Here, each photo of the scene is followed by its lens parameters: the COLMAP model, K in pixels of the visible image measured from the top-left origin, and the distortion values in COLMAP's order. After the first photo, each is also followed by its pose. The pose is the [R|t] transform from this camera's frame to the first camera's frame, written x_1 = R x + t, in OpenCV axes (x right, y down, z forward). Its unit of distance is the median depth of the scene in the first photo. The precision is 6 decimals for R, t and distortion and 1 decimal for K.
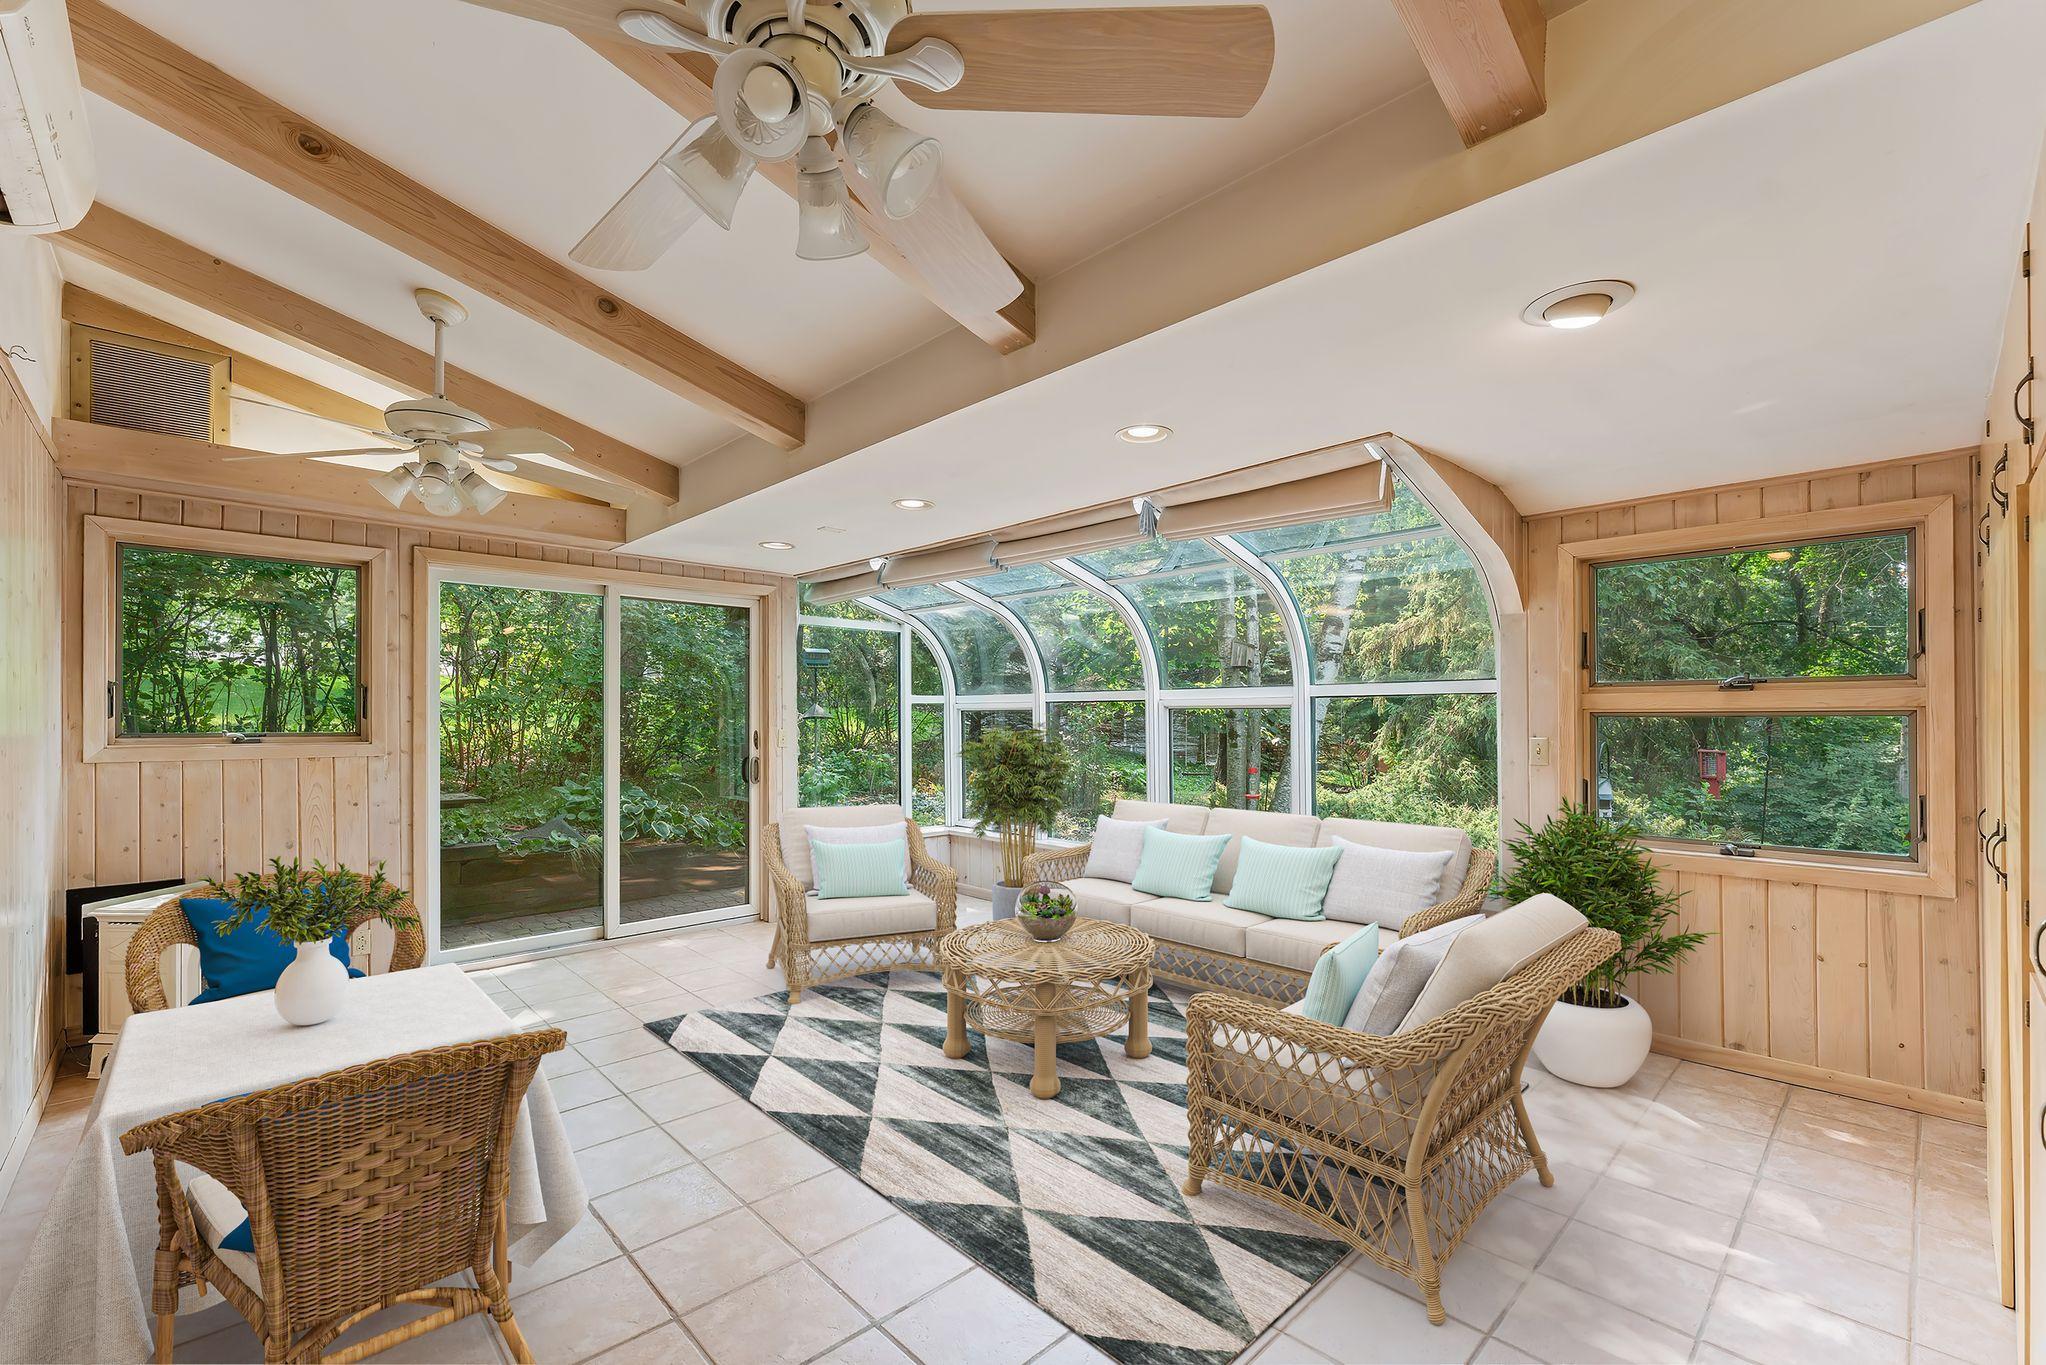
lens RADIAL K [[852.1, 0, 1021.8], [0, 852.1, 734.3], [0, 0, 1]] dist [-0.000234, -0.000100]
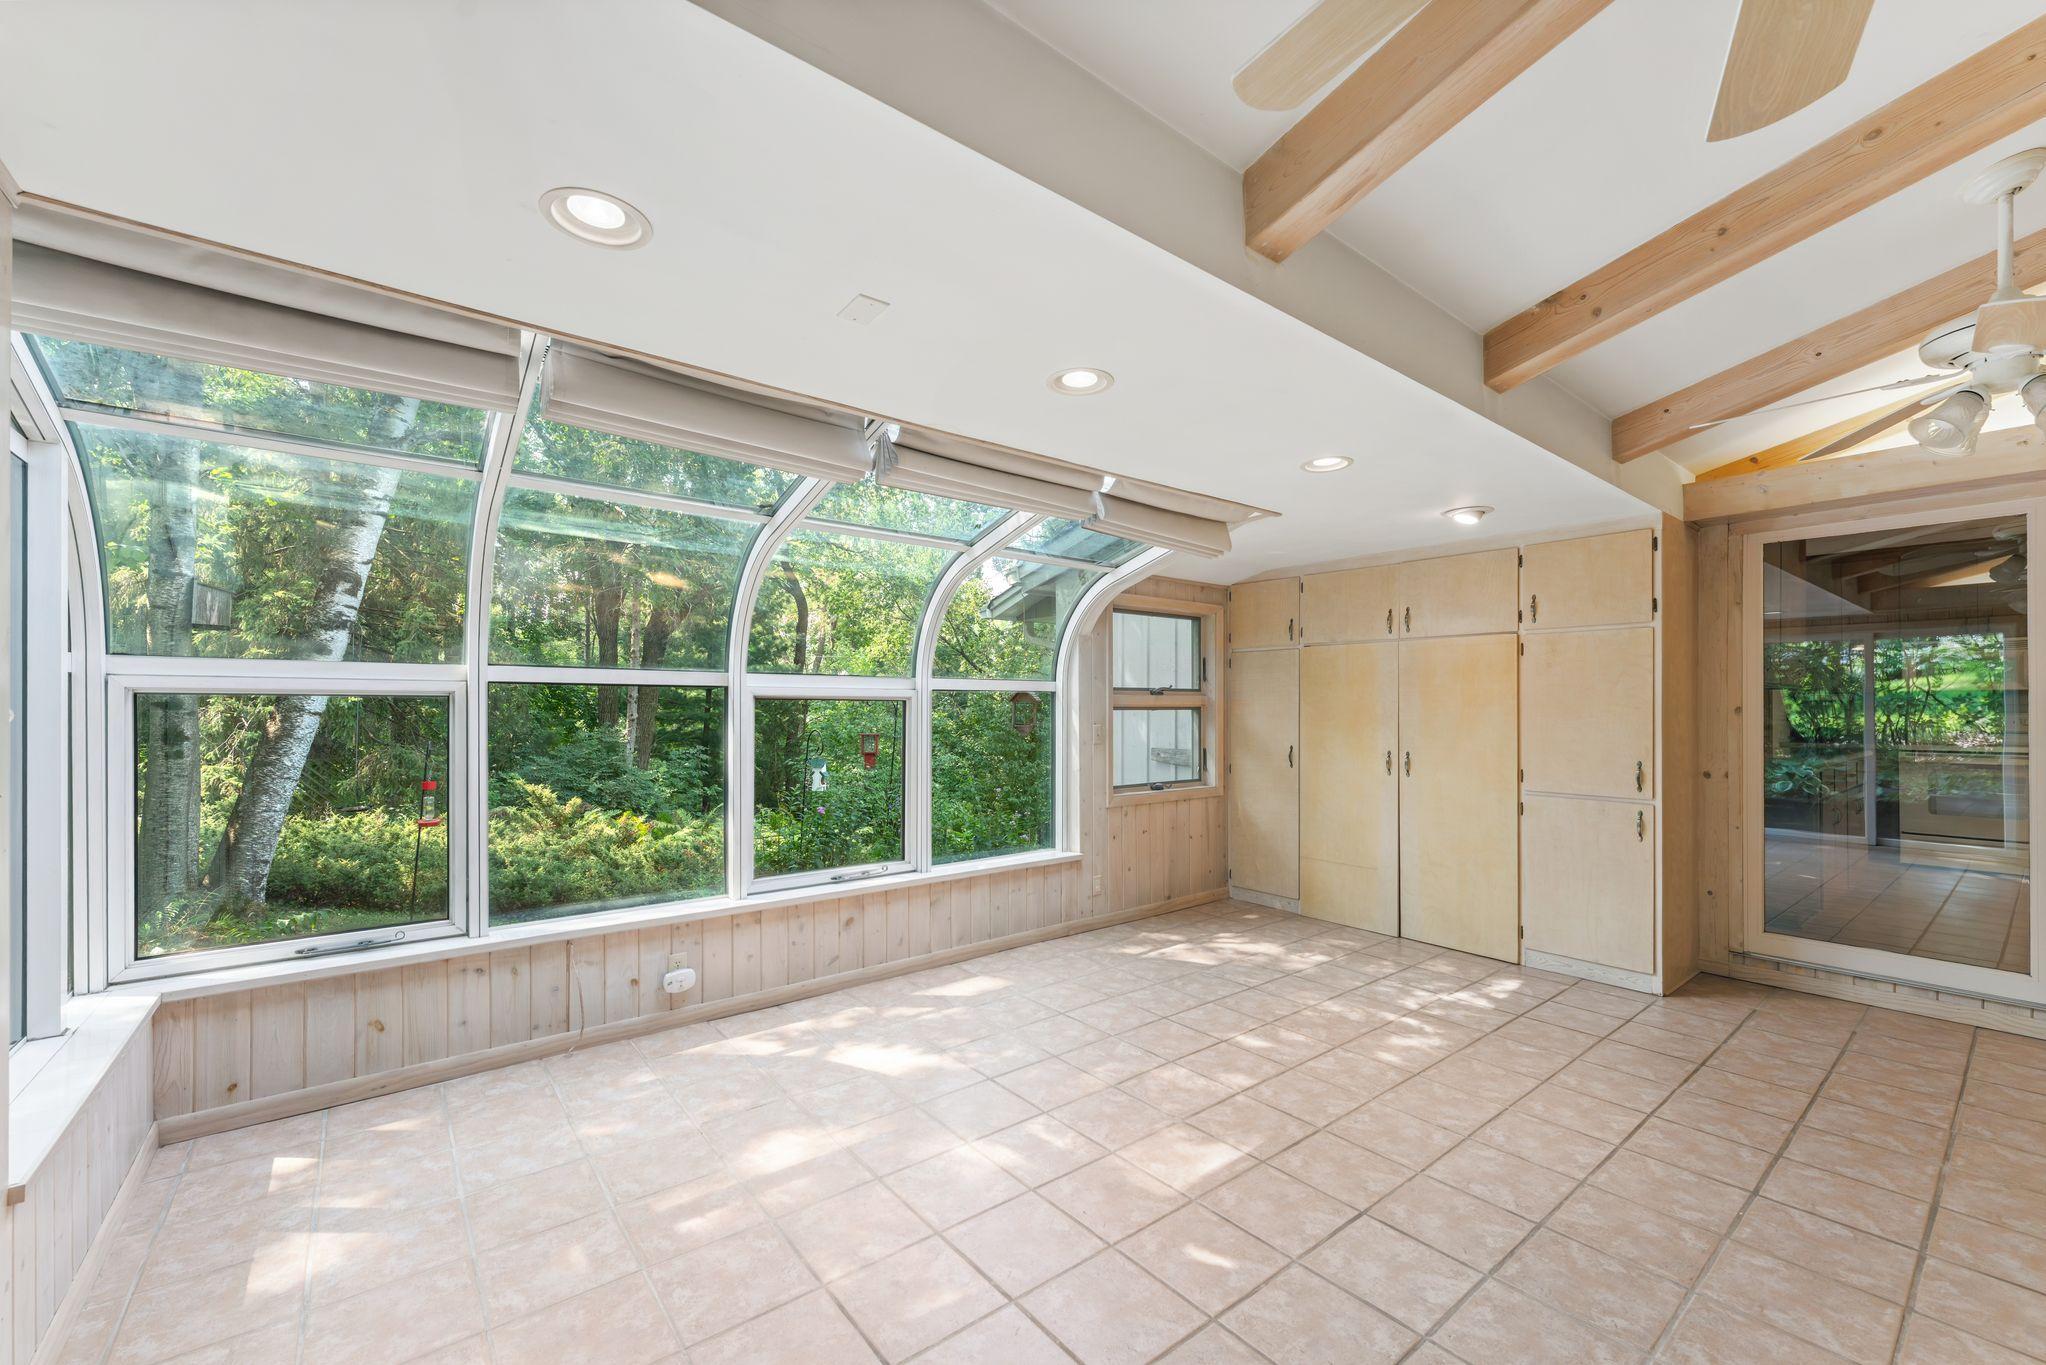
lens RADIAL K [[817.8, 0, 1019.4], [0, 817.8, 710.8], [0, 0, 1]] dist [-0.000197, -0.000055]
pose [[0.086632, -0.003219, 0.996235, -0.384452], [0.018134, 0.999834, 0.001654, -0.012072], [-0.996075, 0.017922, 0.086676, 0.514205]]
